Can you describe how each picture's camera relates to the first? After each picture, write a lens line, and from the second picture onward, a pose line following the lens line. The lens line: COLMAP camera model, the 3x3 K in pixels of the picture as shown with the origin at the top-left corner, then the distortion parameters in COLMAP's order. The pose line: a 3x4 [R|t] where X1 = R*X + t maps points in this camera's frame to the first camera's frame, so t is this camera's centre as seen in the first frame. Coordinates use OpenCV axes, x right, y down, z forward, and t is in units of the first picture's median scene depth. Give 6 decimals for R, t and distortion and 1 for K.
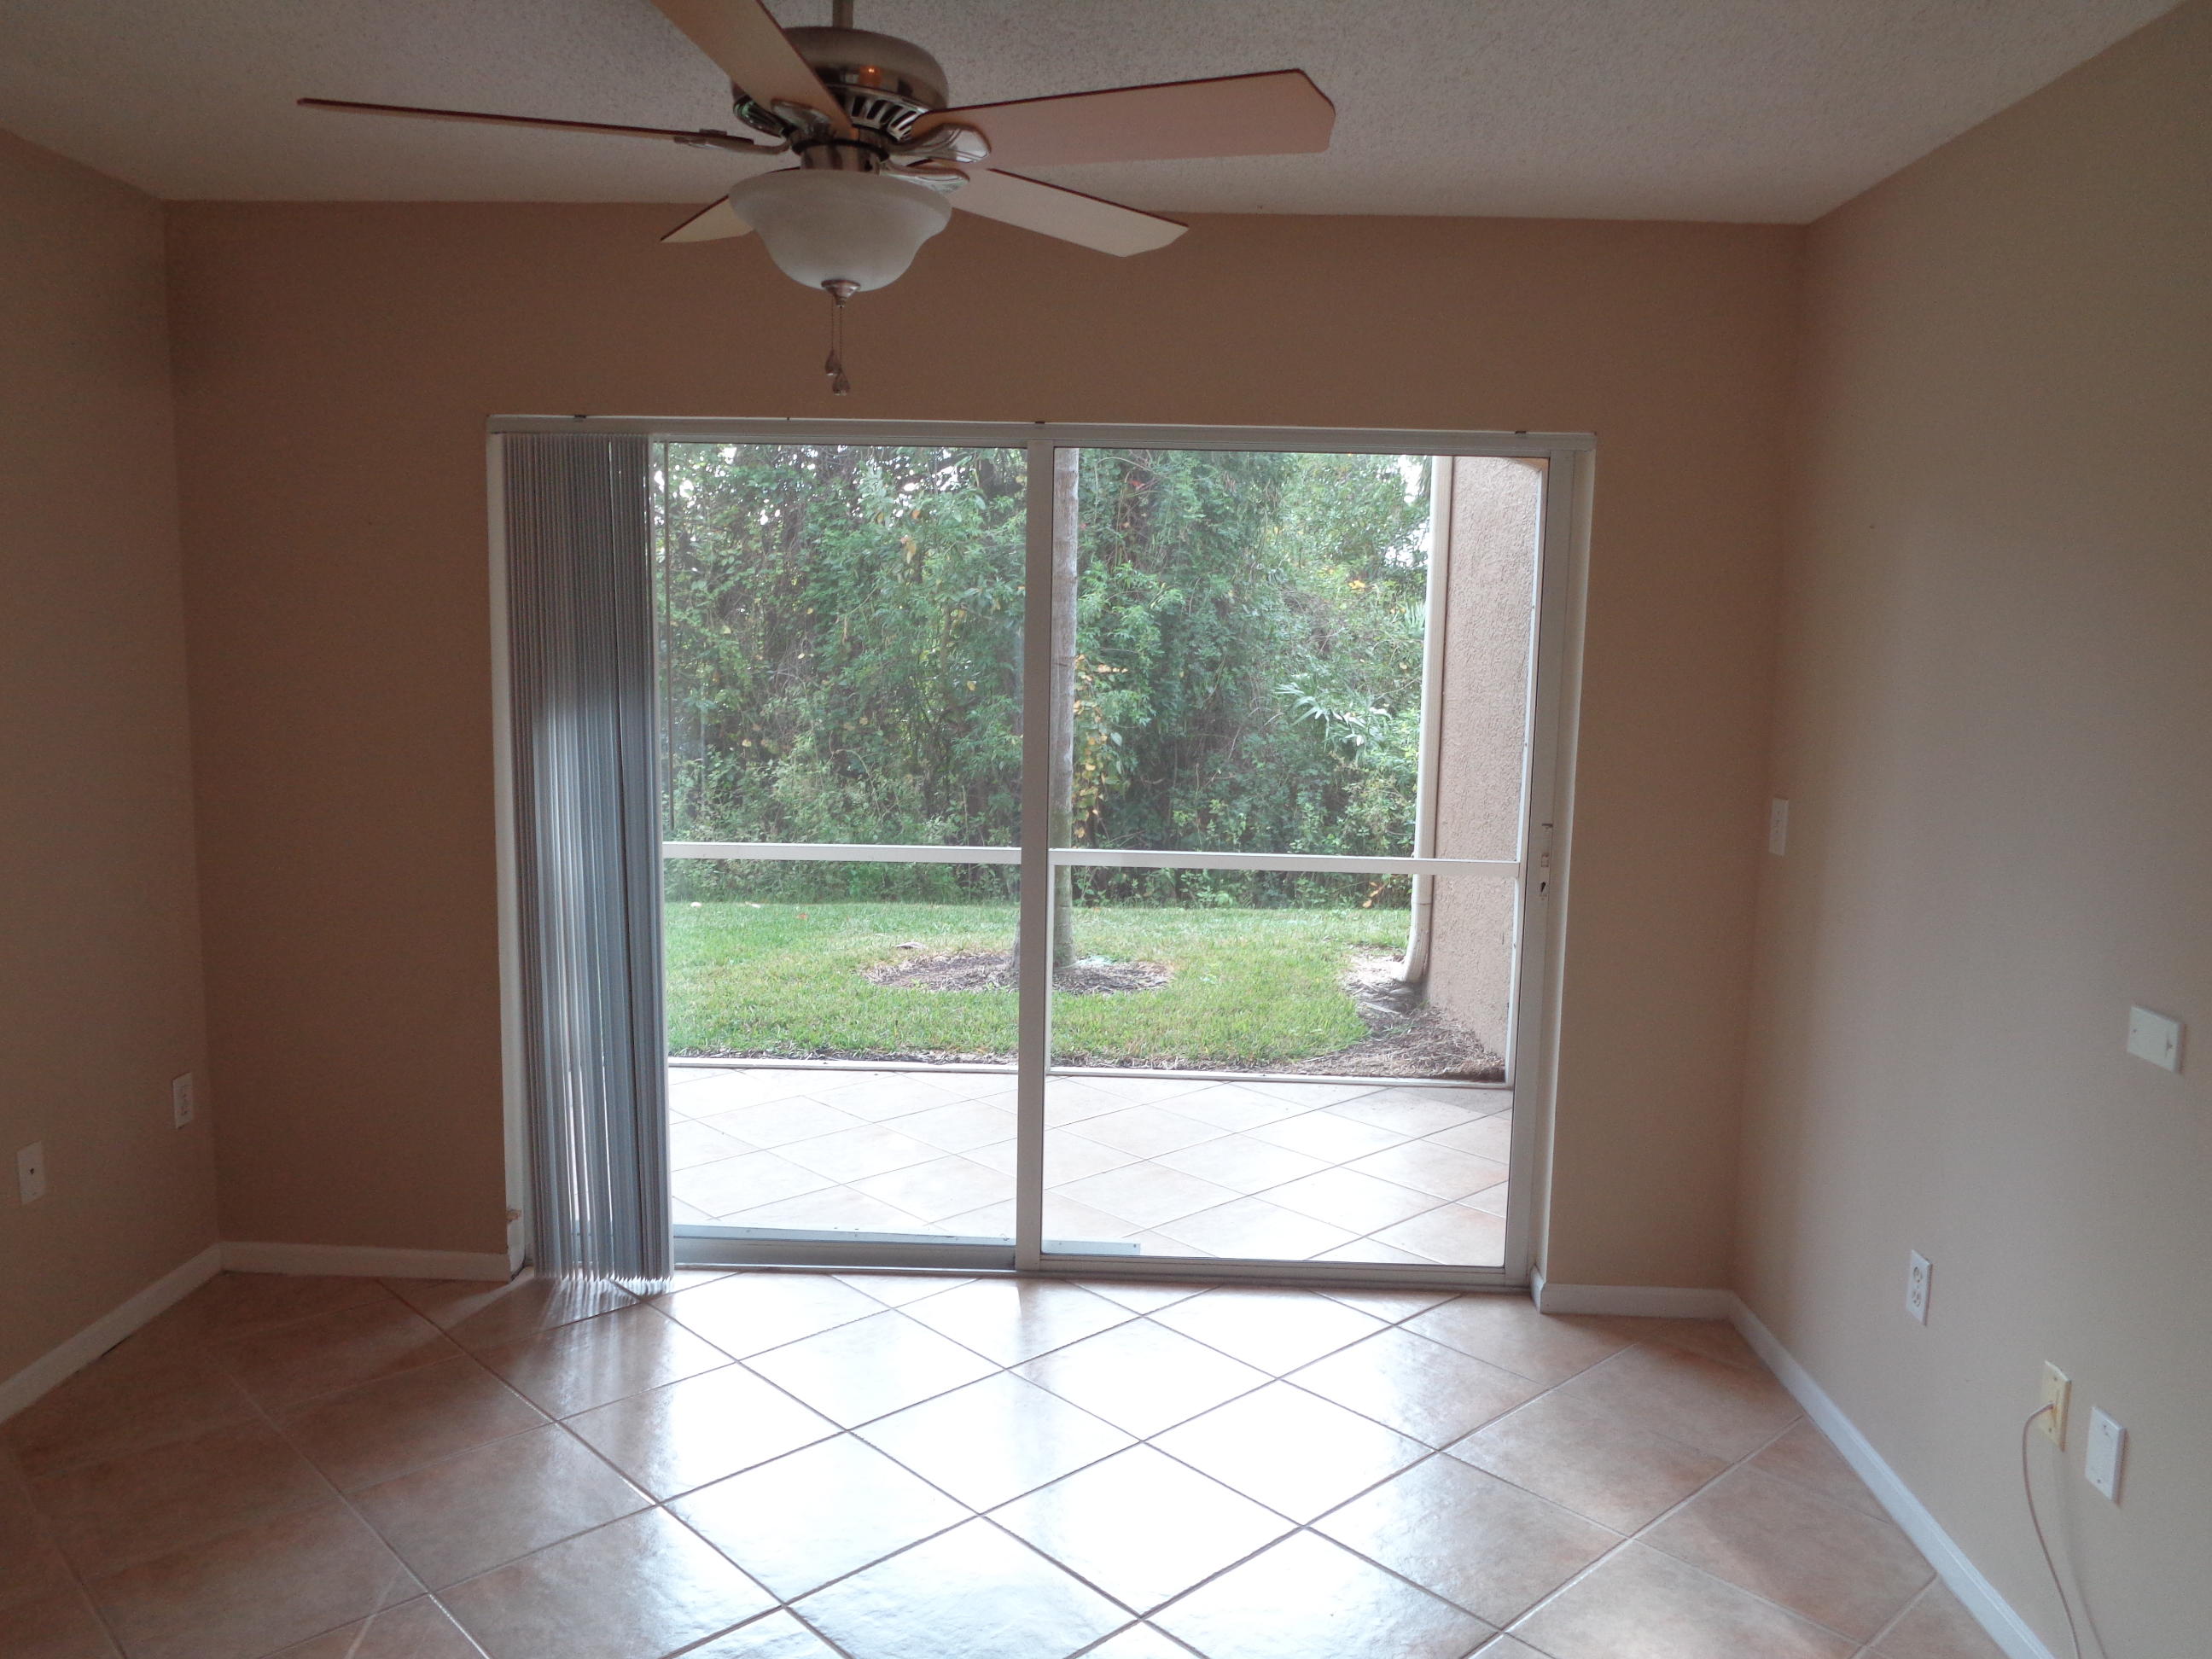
lens RADIAL K [[1670.4, 0, 1104.8], [0, 1670.4, 834.5], [0, 0, 1]] dist [-0.000275, 0.001525]
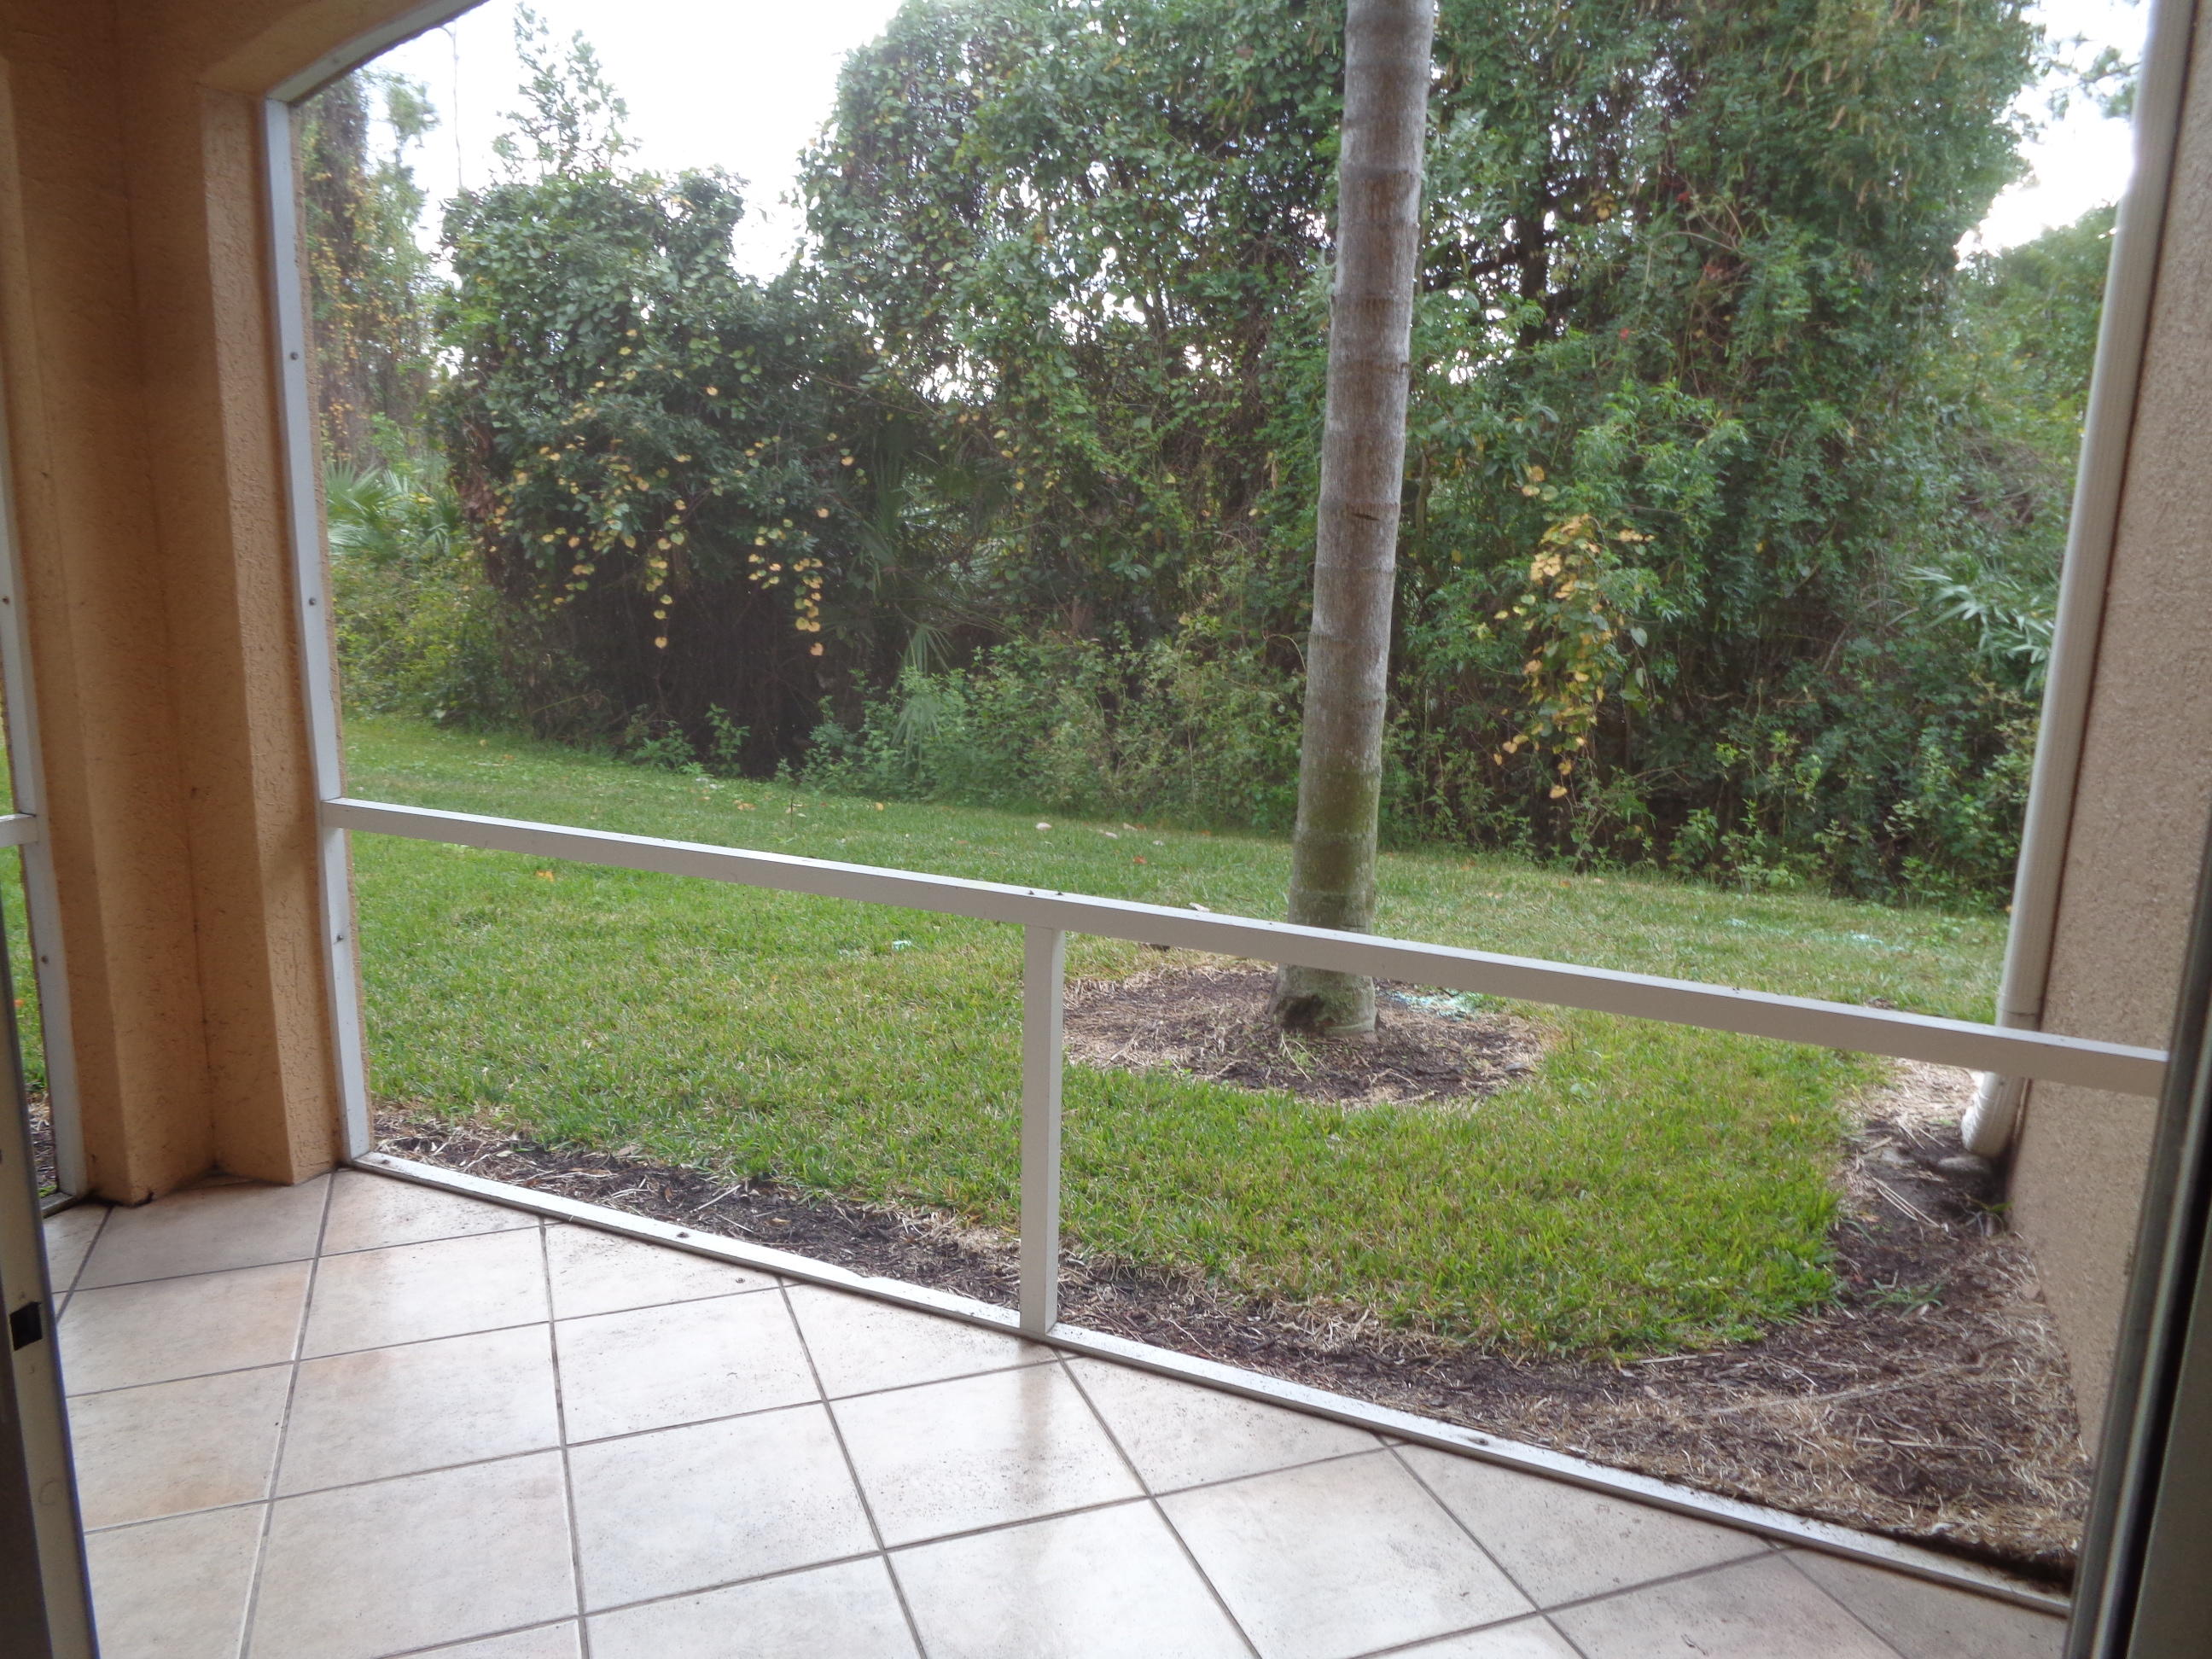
lens RADIAL K [[1670.4, 0, 1105.8], [0, 1670.4, 828.3], [0, 0, 1]] dist [-0.000275, 0.001525]
pose [[0.922021, 0.088227, -0.376953, 0.069539], [-0.060630, 0.994578, 0.084485, -0.022077], [0.382363, -0.055043, 0.922371, 0.249680]]
